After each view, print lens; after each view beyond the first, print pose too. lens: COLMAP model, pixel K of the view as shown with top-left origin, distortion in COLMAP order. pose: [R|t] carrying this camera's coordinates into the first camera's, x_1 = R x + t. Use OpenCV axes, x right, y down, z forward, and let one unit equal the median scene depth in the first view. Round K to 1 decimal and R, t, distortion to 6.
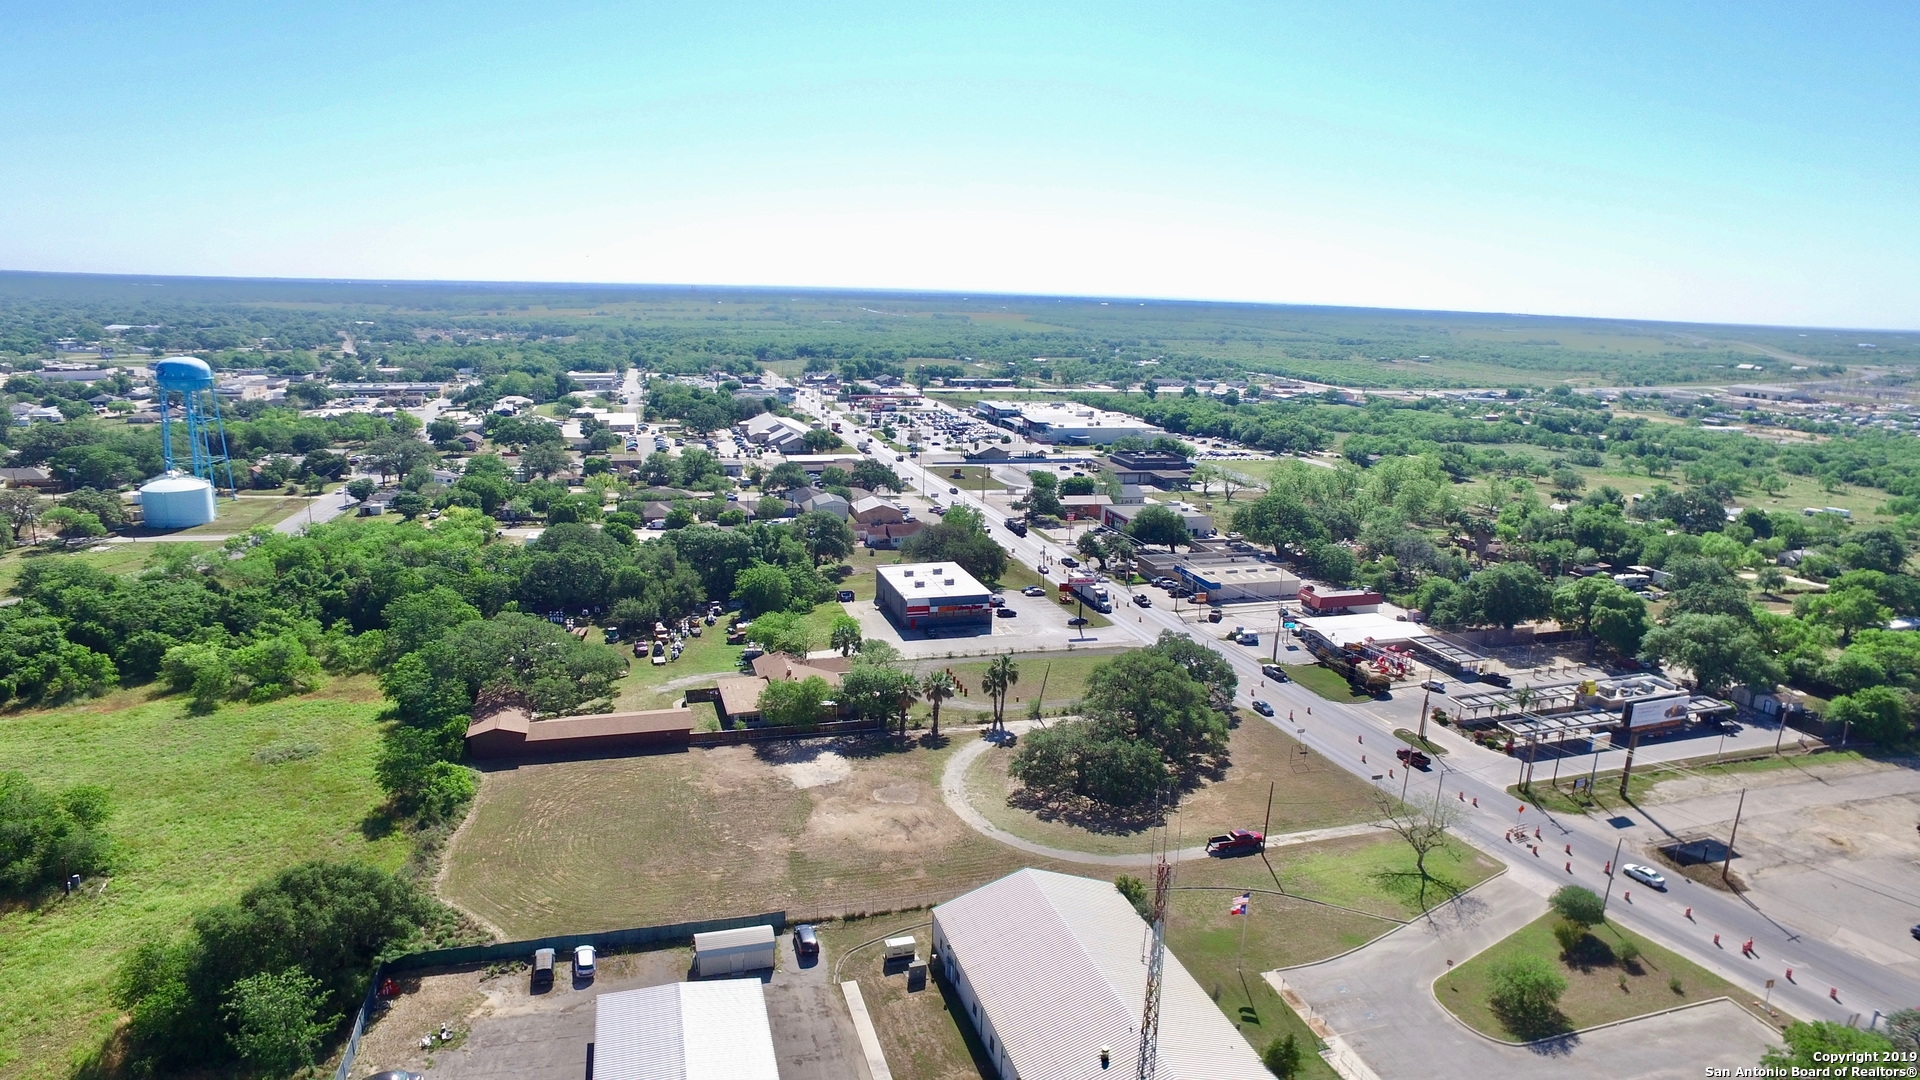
lens RADIAL K [[1117.5, 0, 962.9], [0, 1117.5, 546.9], [0, 0, 1]] dist [-0.124587, 0.087768]
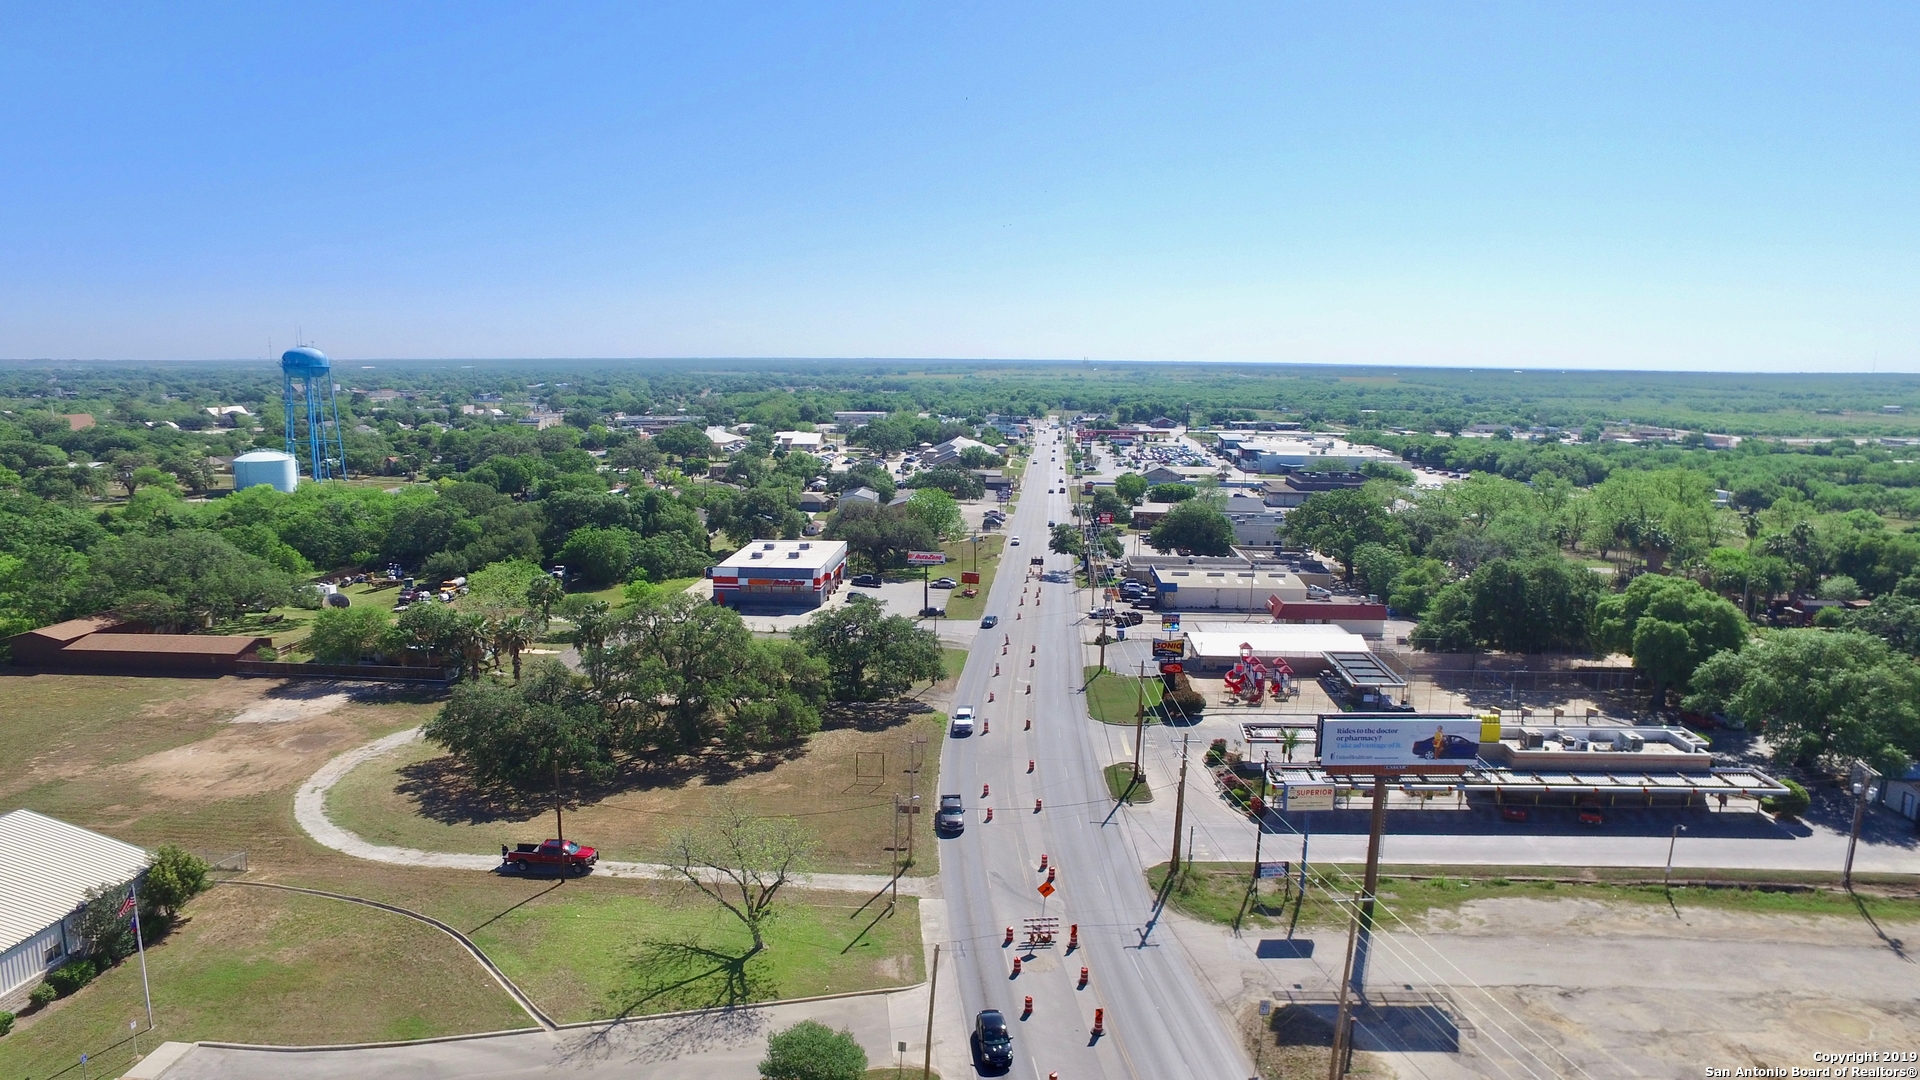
lens RADIAL K [[1117.5, 0, 962.9], [0, 1117.5, 546.9], [0, 0, 1]] dist [-0.124587, 0.087768]
pose [[0.934018, 0.036281, -0.355378, 0.567815], [-0.060652, 0.996491, -0.057675, 0.092987], [0.352039, 0.075424, 0.932941, 0.399583]]
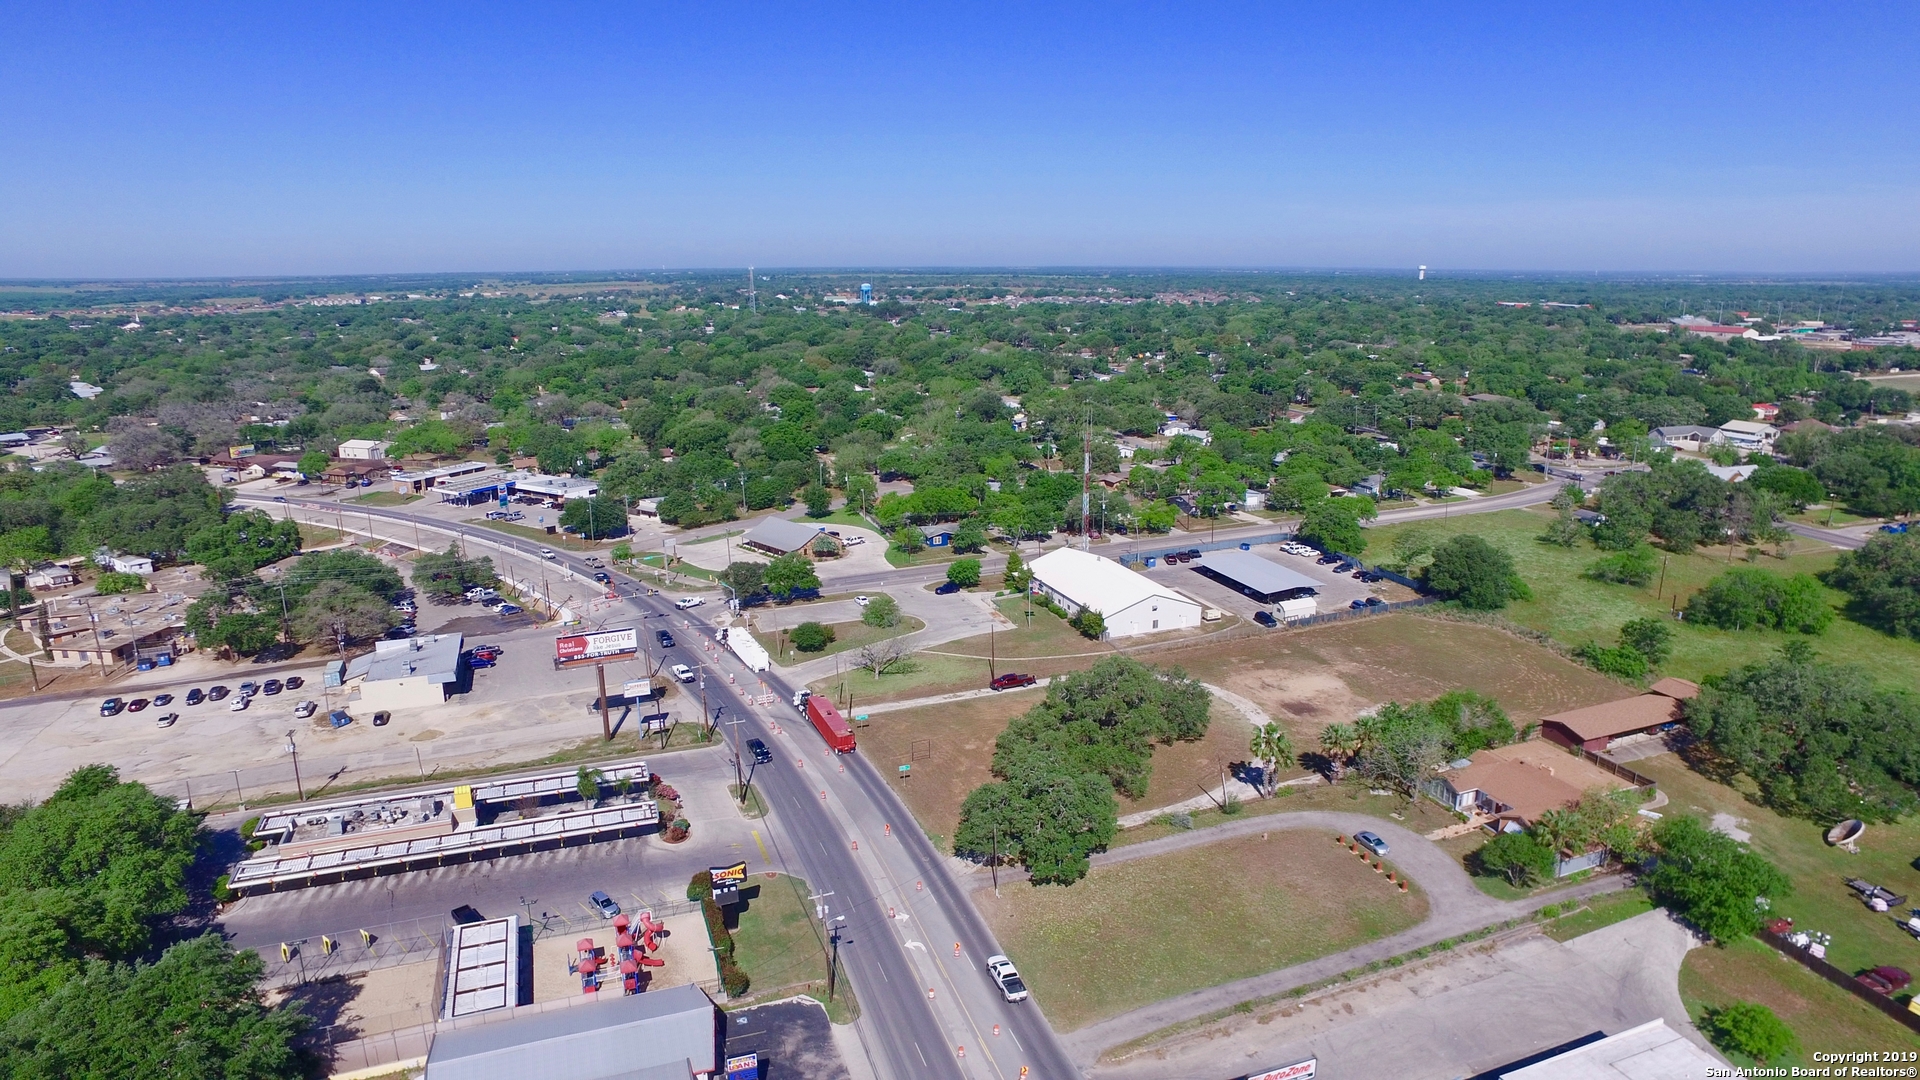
lens RADIAL K [[1117.5, 0, 962.9], [0, 1117.5, 546.9], [0, 0, 1]] dist [-0.124587, 0.087768]
pose [[-0.997635, -0.006128, -0.068457, 0.327345], [-0.036841, 0.888519, 0.457359, -0.385745], [0.058023, 0.458799, -0.886643, 1.718453]]
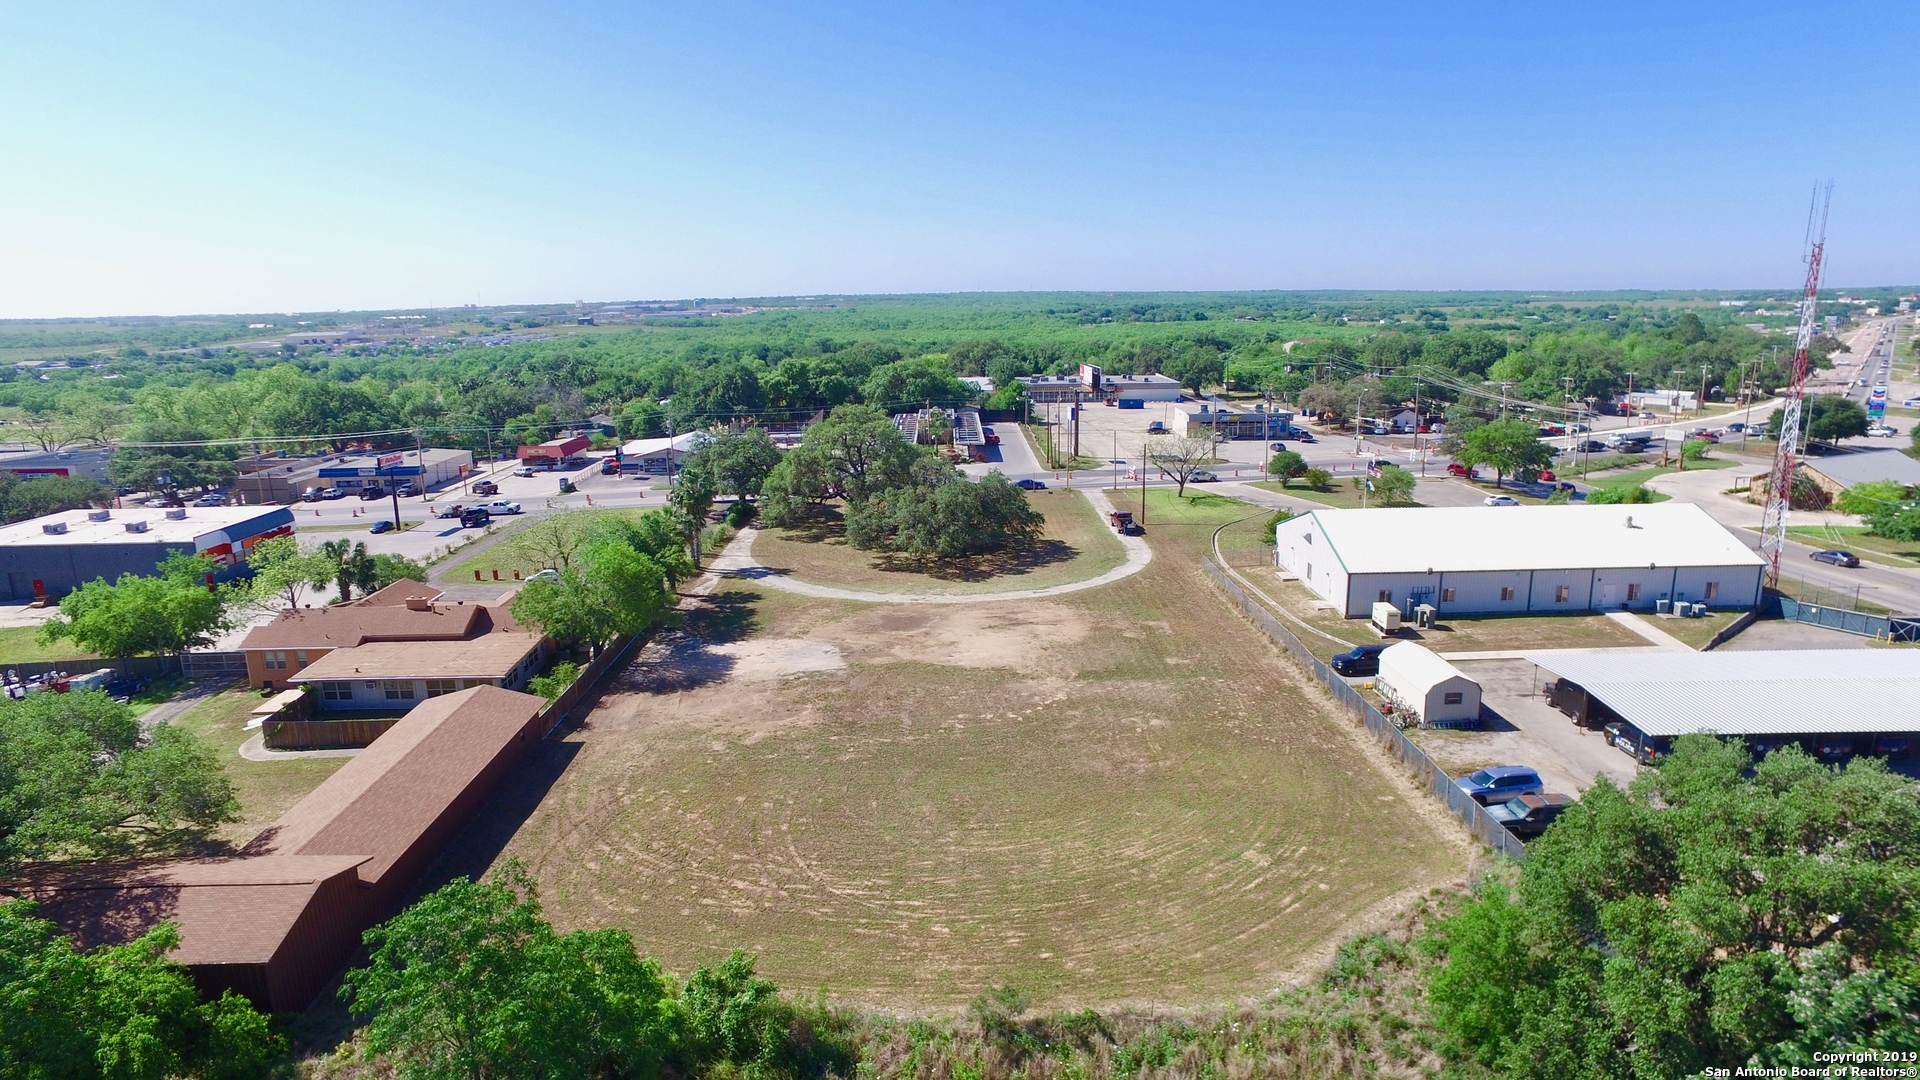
lens RADIAL K [[1117.5, 0, 962.9], [0, 1117.5, 546.9], [0, 0, 1]] dist [-0.124587, 0.087768]
pose [[0.275229, -0.244116, 0.929869, -0.578423], [0.240977, 0.953864, 0.179089, 0.065831], [-0.930687, 0.174787, 0.321357, 0.678137]]
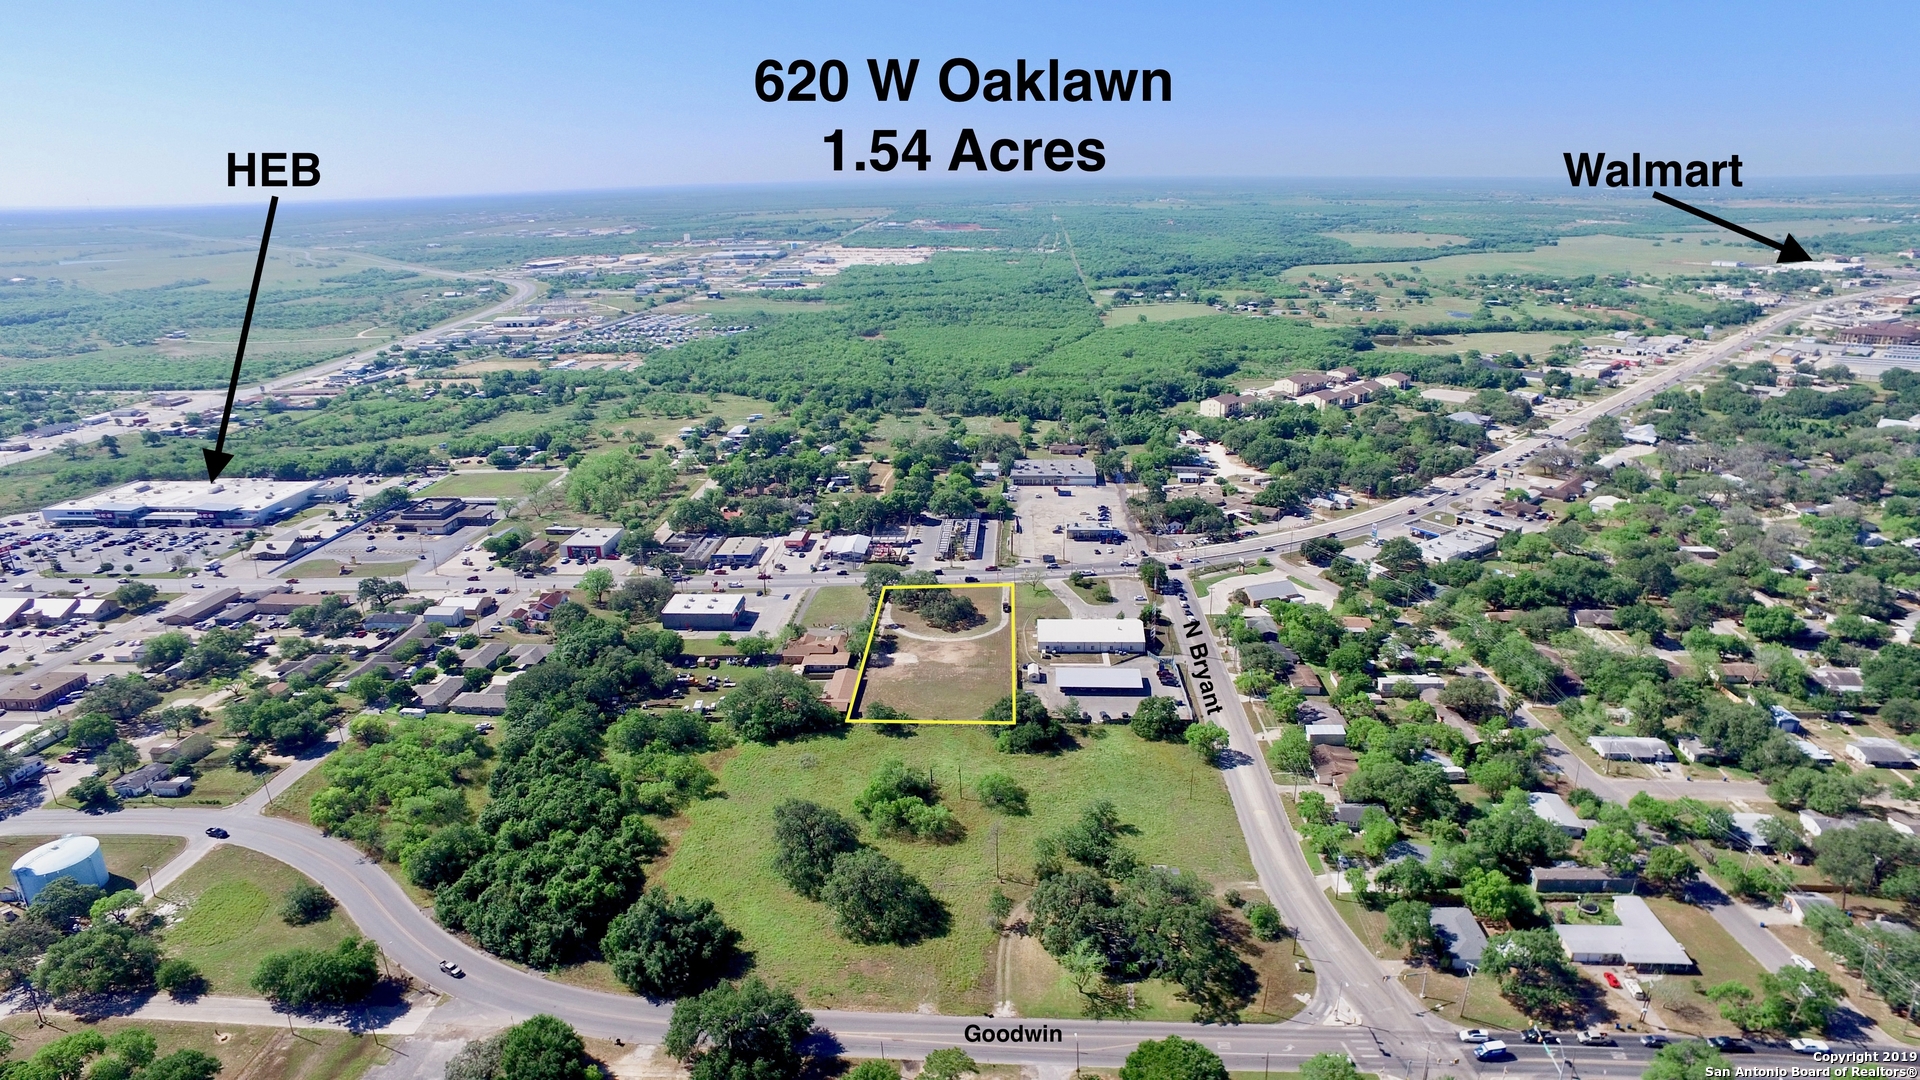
lens RADIAL K [[1117.5, 0, 962.9], [0, 1117.5, 546.9], [0, 0, 1]] dist [-0.124587, 0.087768]
pose [[0.344372, -0.336166, 0.876584, -2.049359], [0.241080, 0.934051, 0.263494, -0.614773], [-0.907352, 0.120587, 0.402704, -0.143031]]
